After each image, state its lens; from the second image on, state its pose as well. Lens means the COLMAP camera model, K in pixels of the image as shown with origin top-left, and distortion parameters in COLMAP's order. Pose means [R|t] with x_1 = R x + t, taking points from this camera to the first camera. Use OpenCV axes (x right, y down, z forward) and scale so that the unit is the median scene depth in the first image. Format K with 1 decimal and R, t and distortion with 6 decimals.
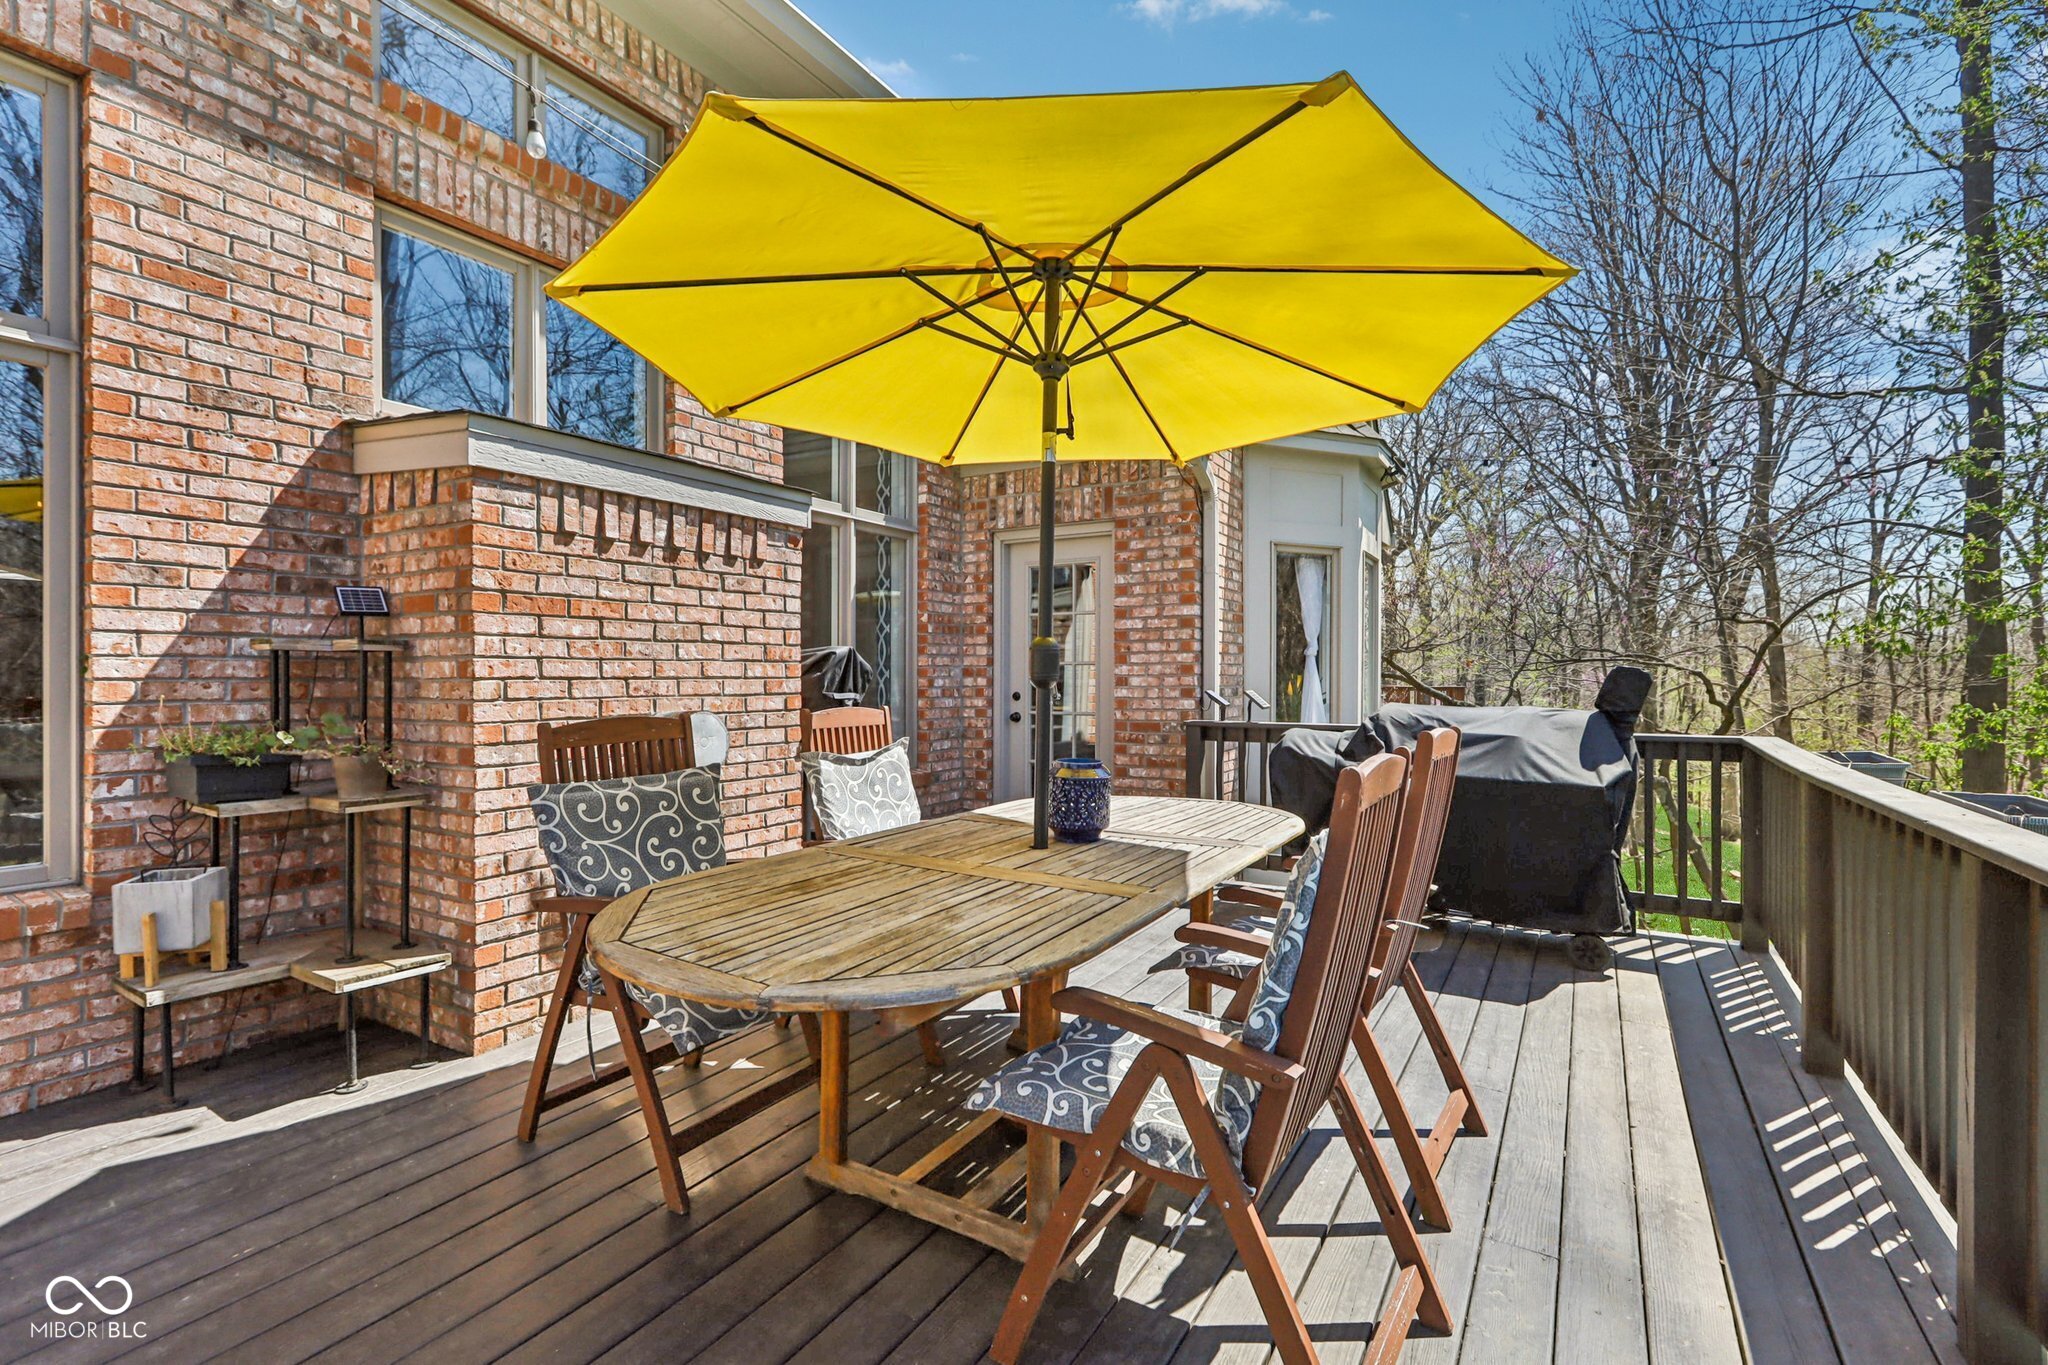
lens RADIAL K [[934.9, 0, 1025.4], [0, 934.9, 678.2], [0, 0, 1]] dist [-0.020690, -0.000413]
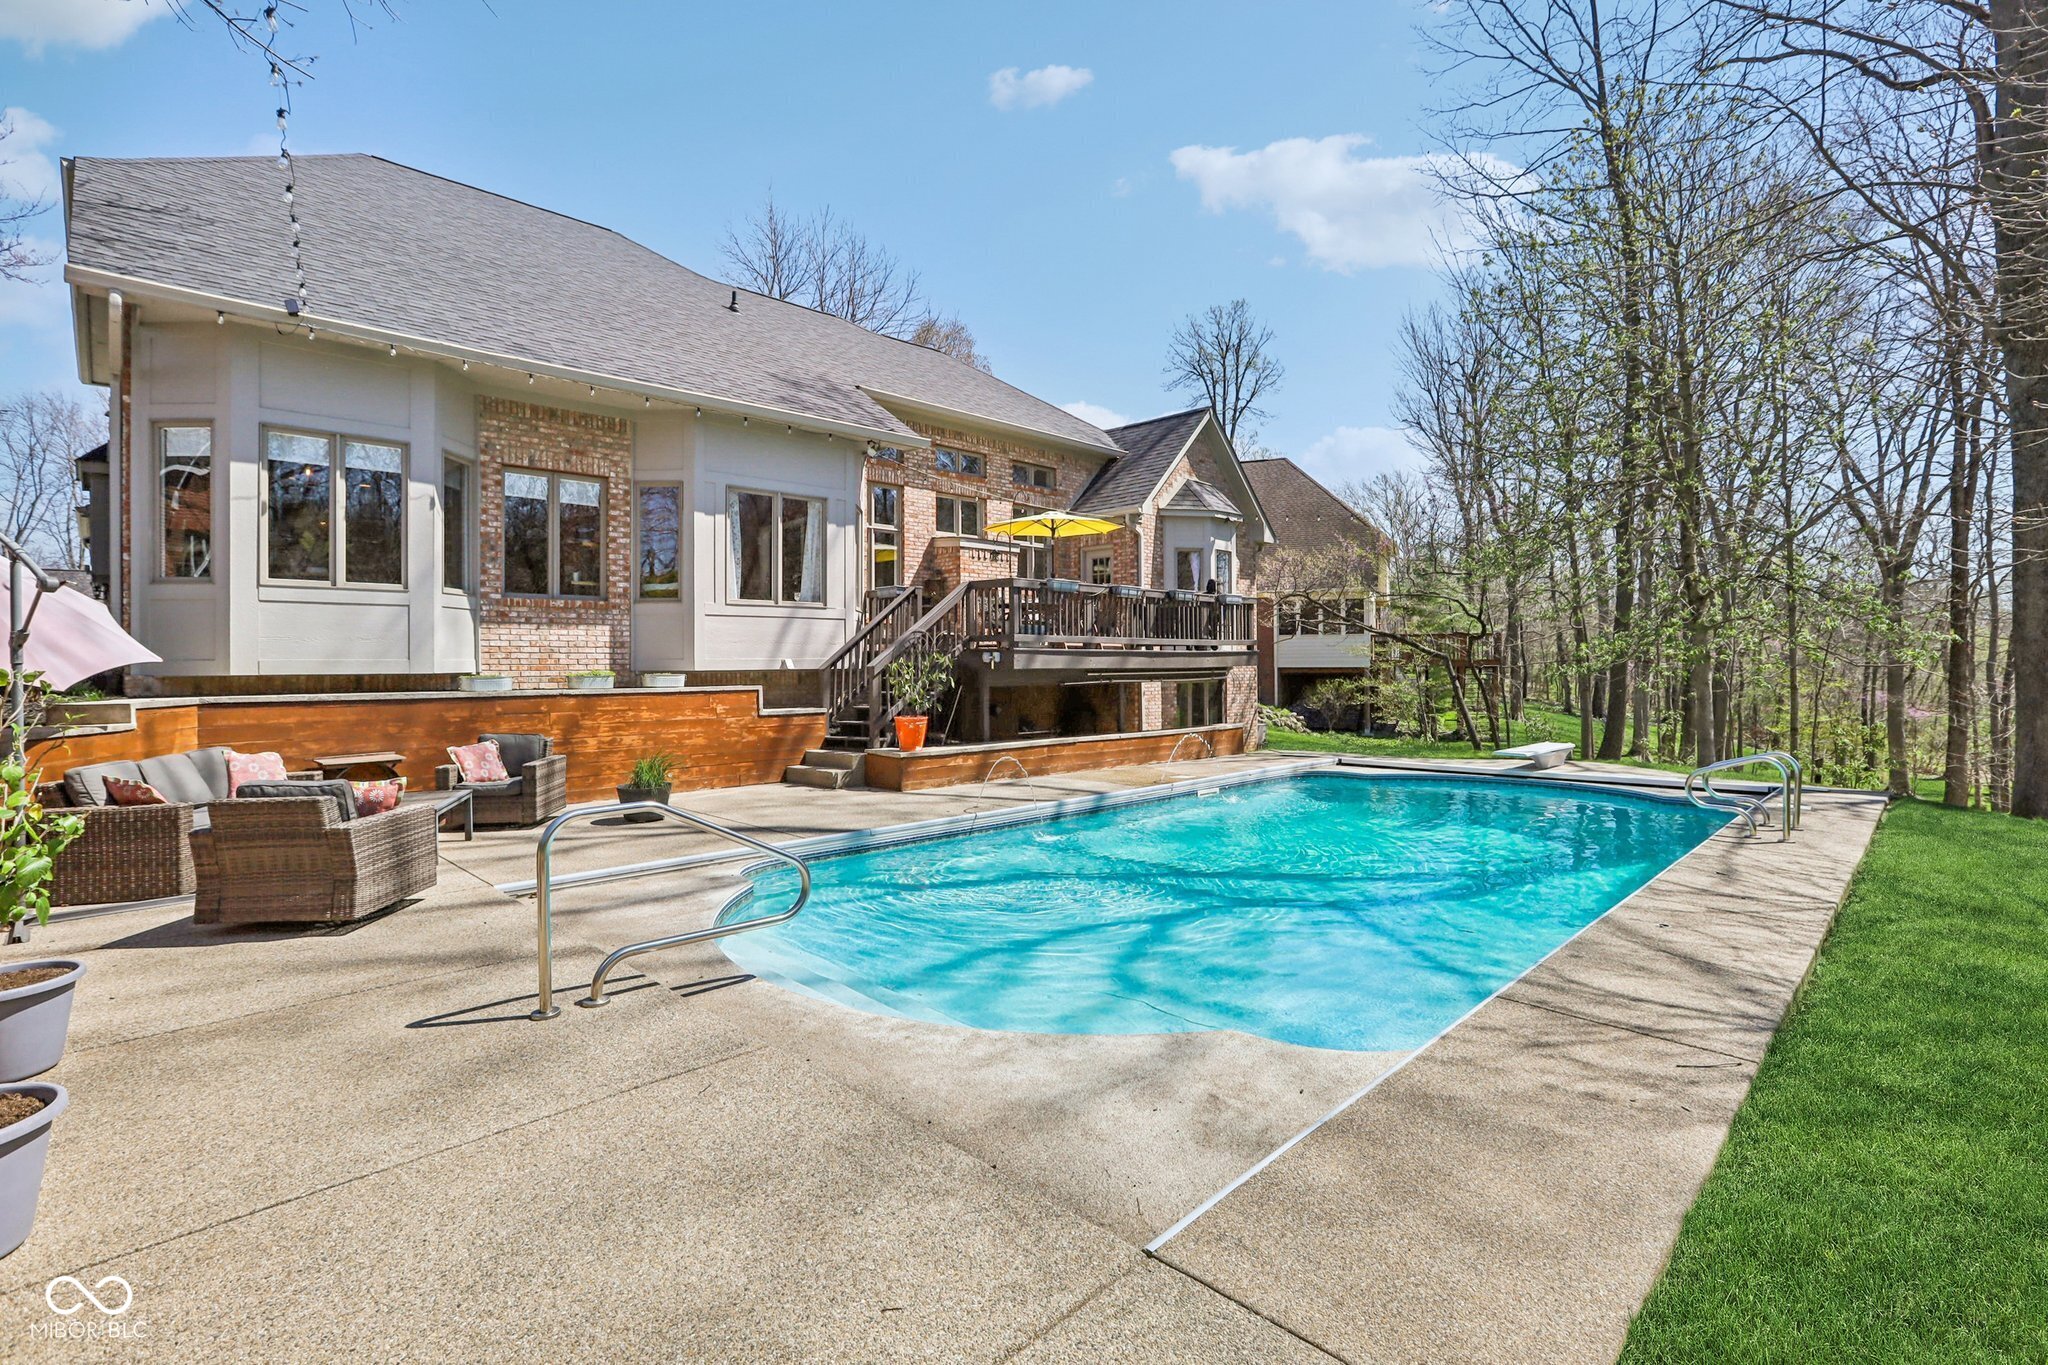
lens RADIAL K [[934.9, 0, 1016.2], [0, 934.9, 671.6], [0, 0, 1]] dist [-0.020690, -0.000413]
pose [[0.970996, -0.009290, -0.238915, 0.977833], [0.010099, 0.999947, 0.002162, 0.473551], [0.238882, -0.004512, 0.971038, -4.009567]]
